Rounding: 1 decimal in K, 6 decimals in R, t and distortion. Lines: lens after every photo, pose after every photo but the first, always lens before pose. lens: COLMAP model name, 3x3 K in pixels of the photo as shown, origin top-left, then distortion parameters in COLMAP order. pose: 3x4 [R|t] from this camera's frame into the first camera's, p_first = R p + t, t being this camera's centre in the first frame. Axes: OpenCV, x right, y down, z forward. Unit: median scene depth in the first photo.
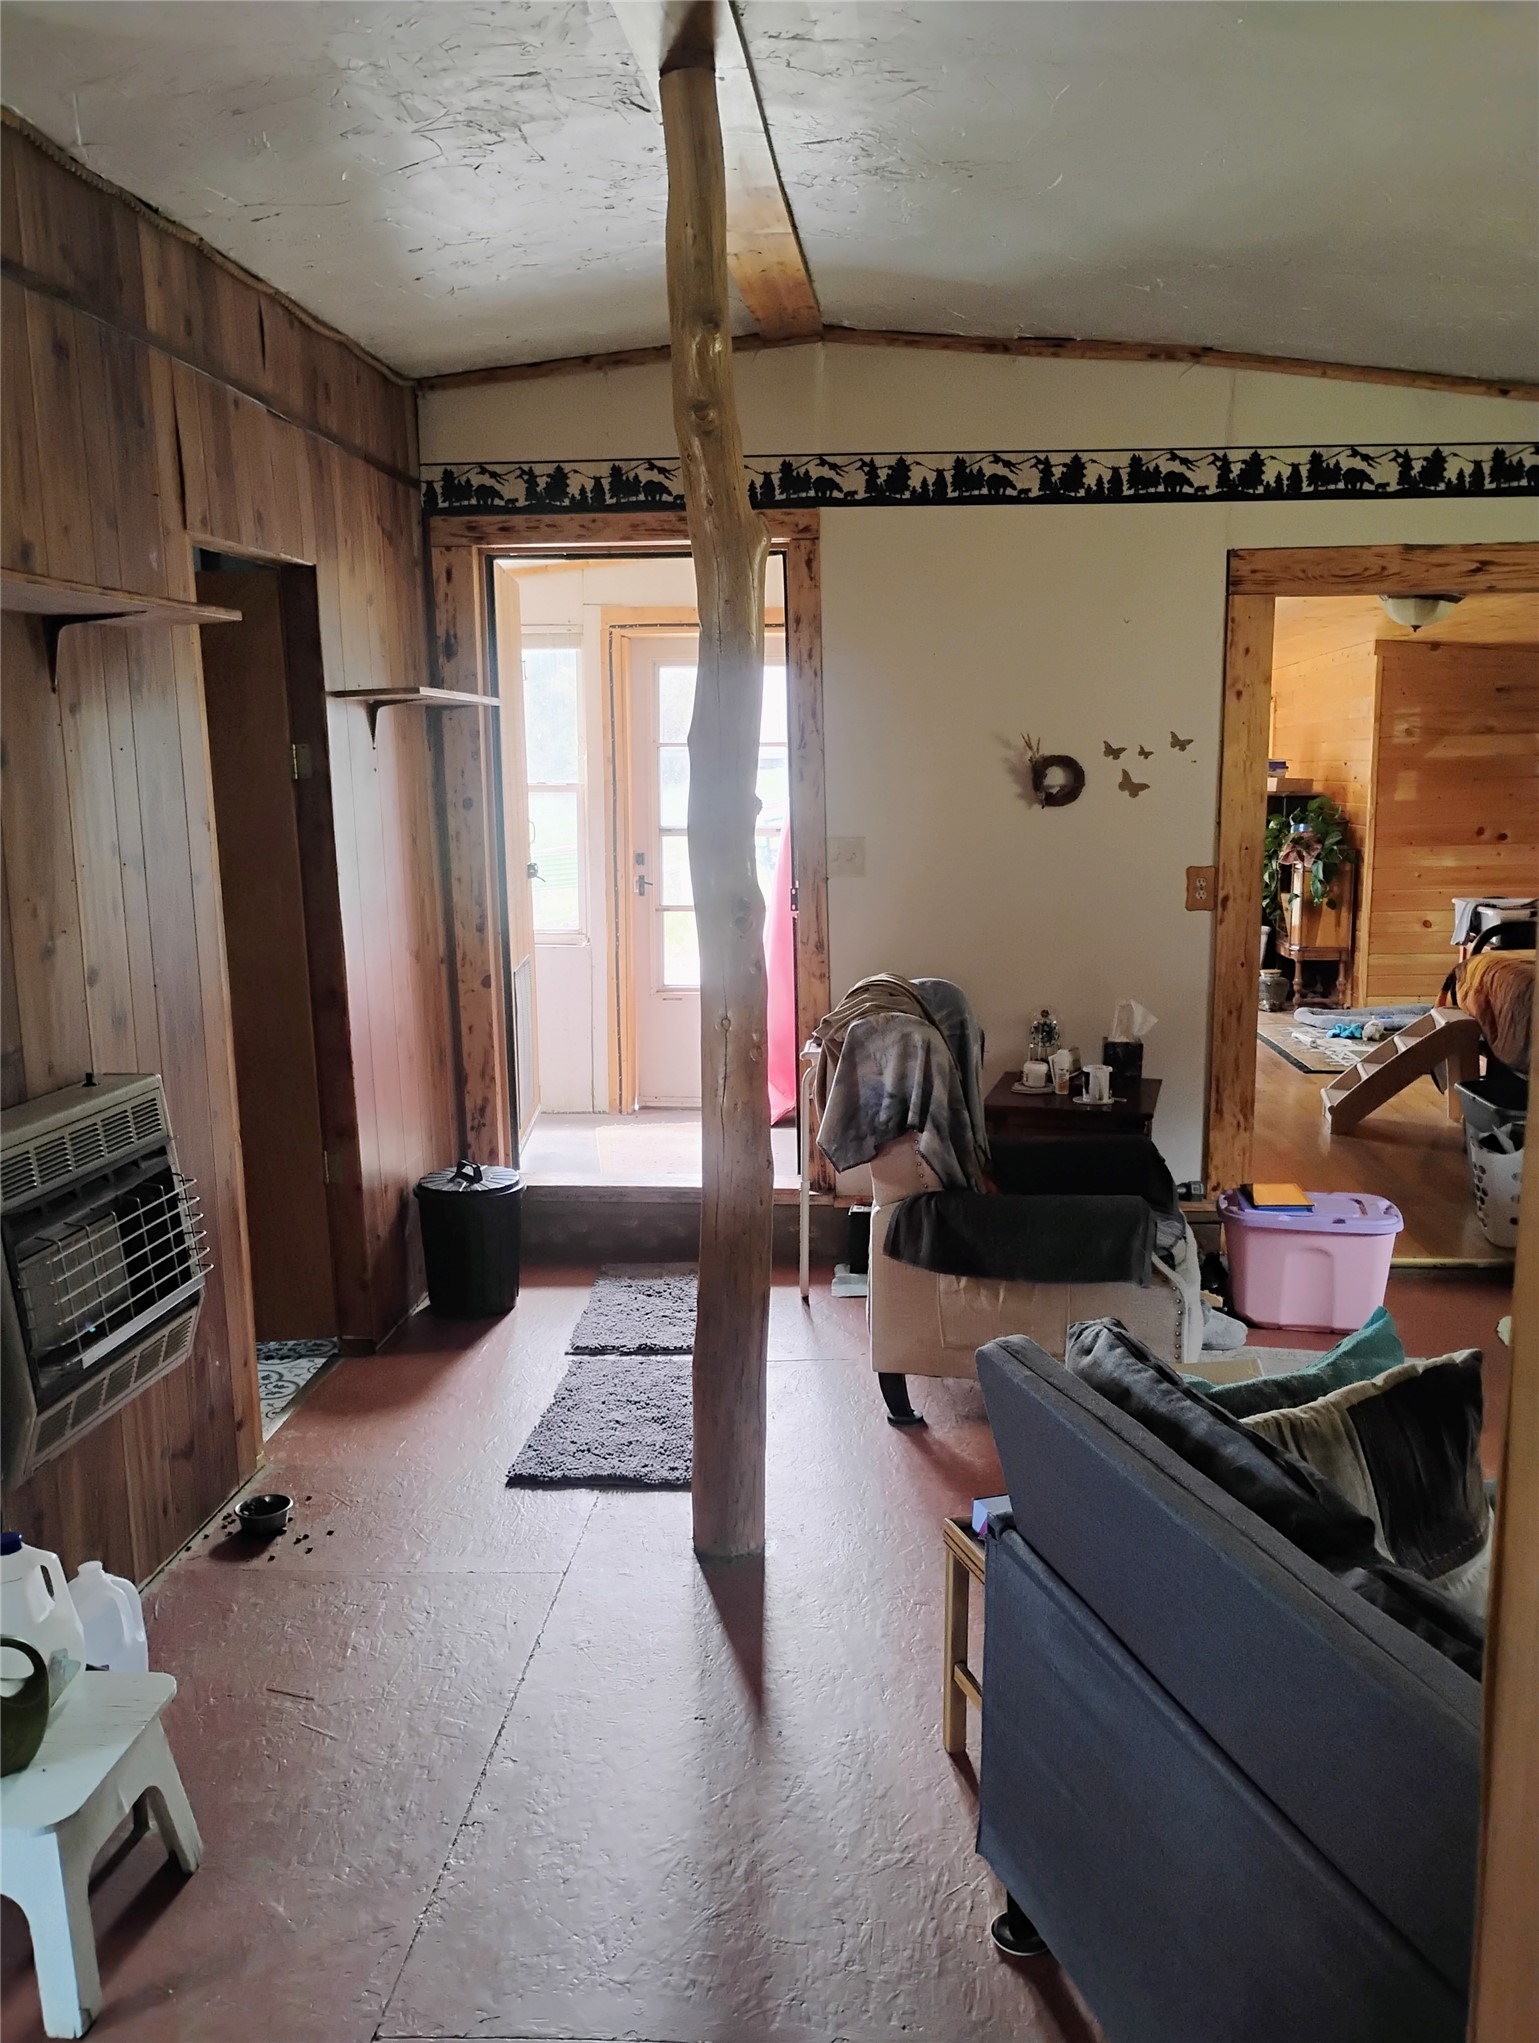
lens RADIAL K [[1652.6, 0, 769.5], [0, 1652.6, 1021.5], [0, 0, 1]] dist [0.019018, 0.005632]
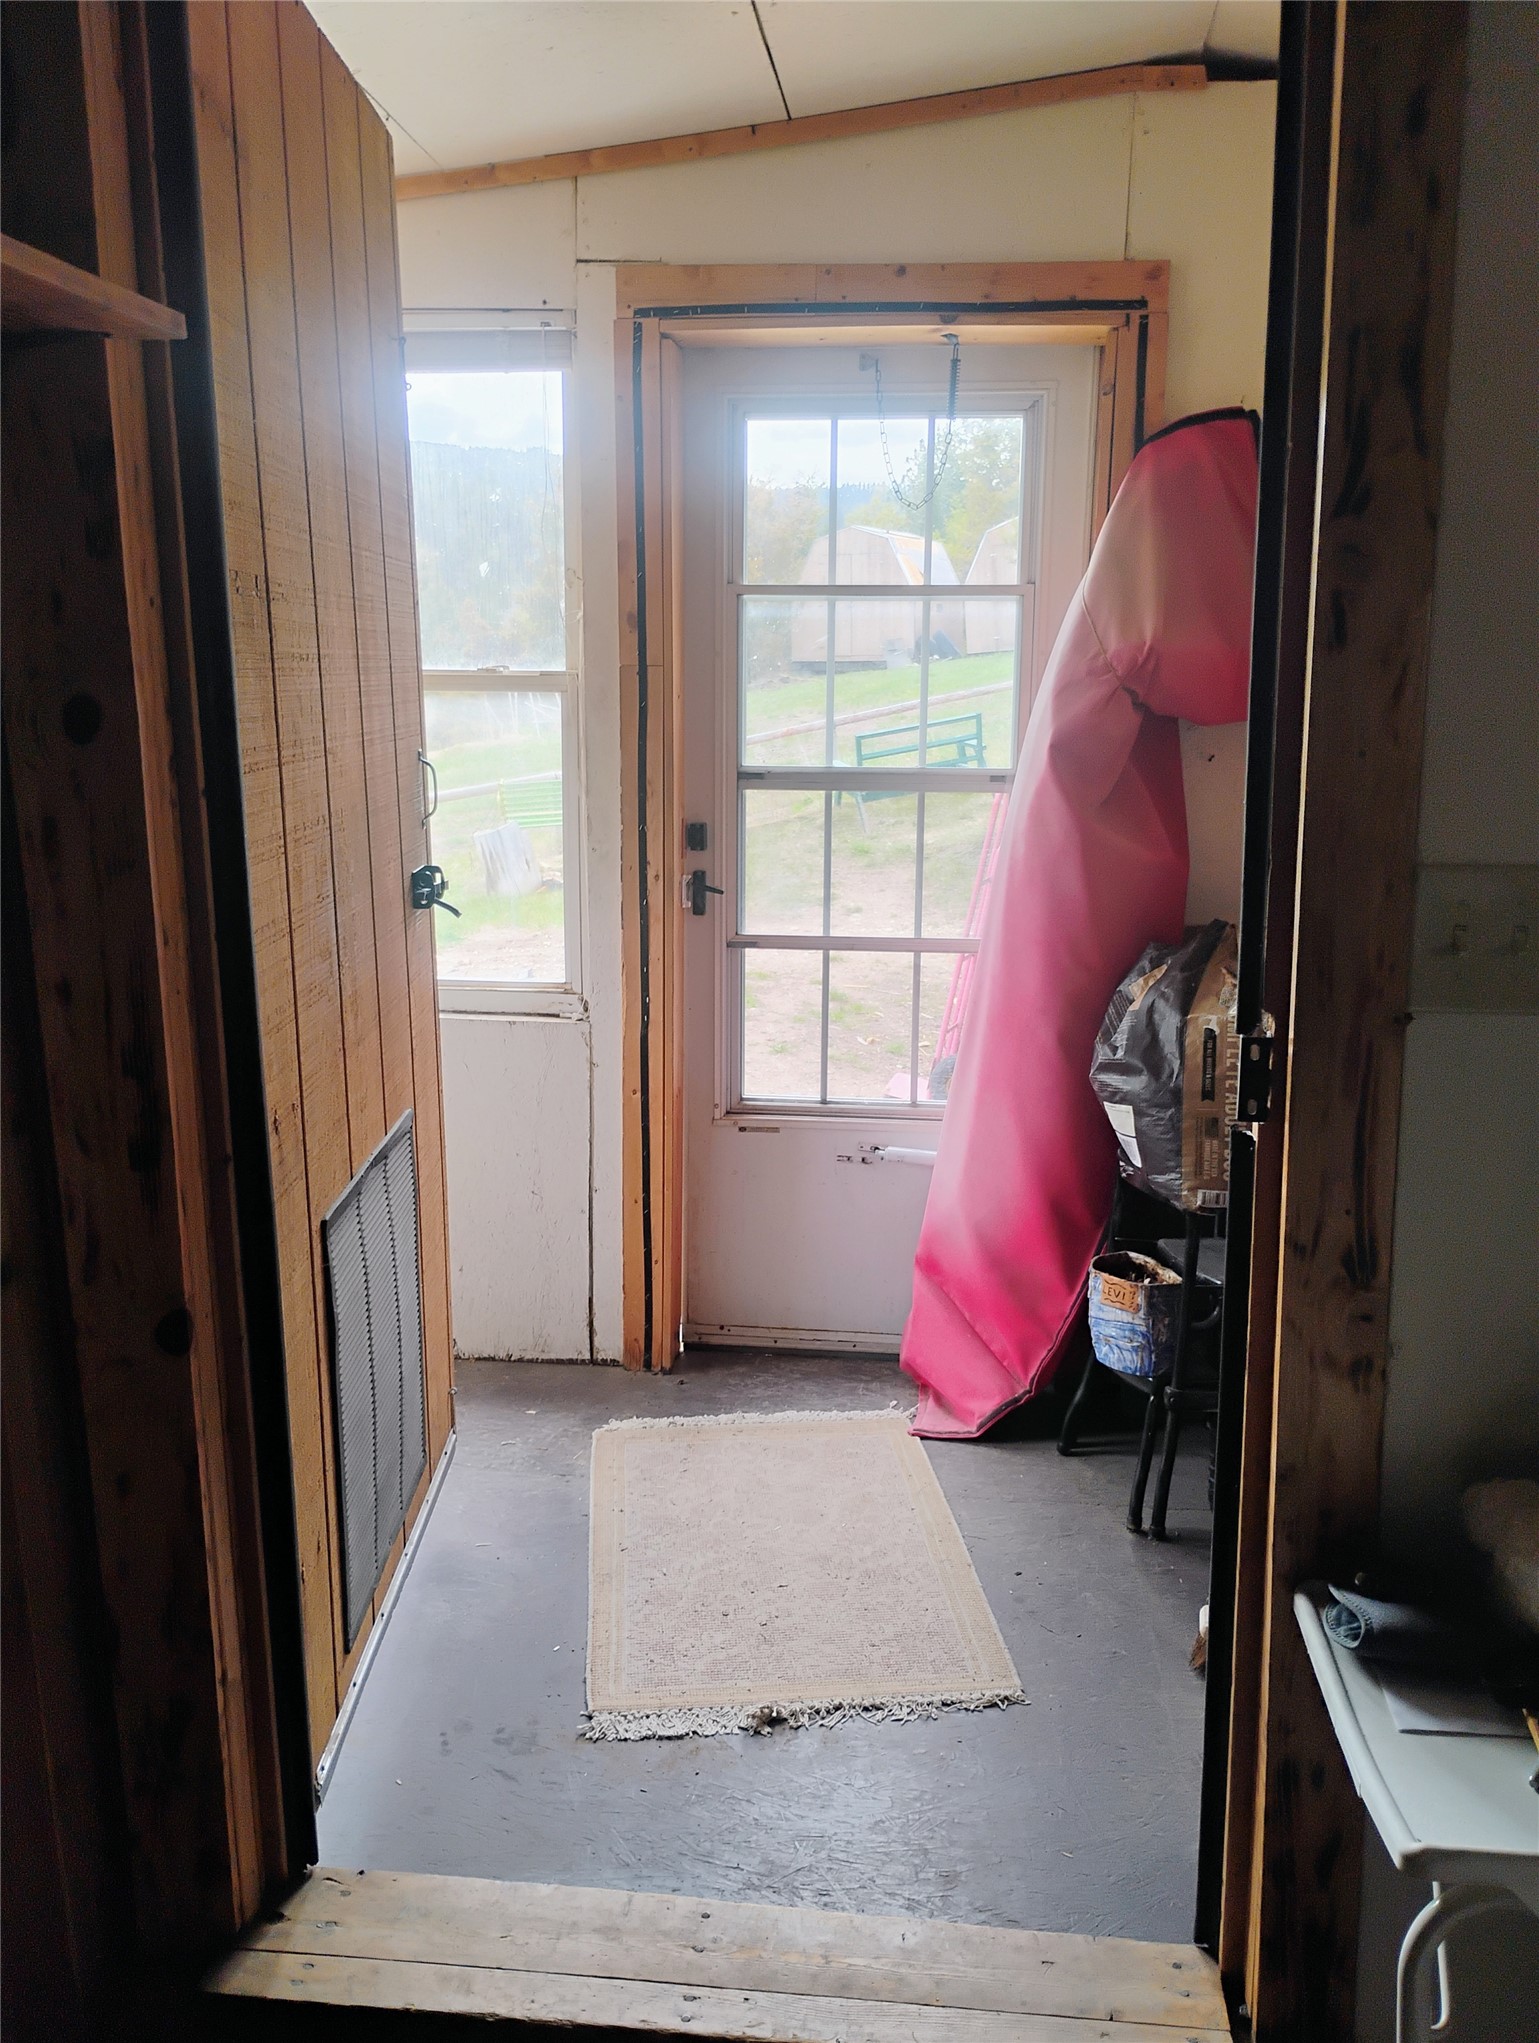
lens RADIAL K [[1652.6, 0, 769.5], [0, 1652.6, 1021.5], [0, 0, 1]] dist [0.019018, 0.005632]
pose [[0.999460, 0.018206, -0.027344, -0.046900], [-0.016716, 0.998414, 0.053765, -0.076768], [0.028279, -0.053279, 0.998179, 0.567926]]
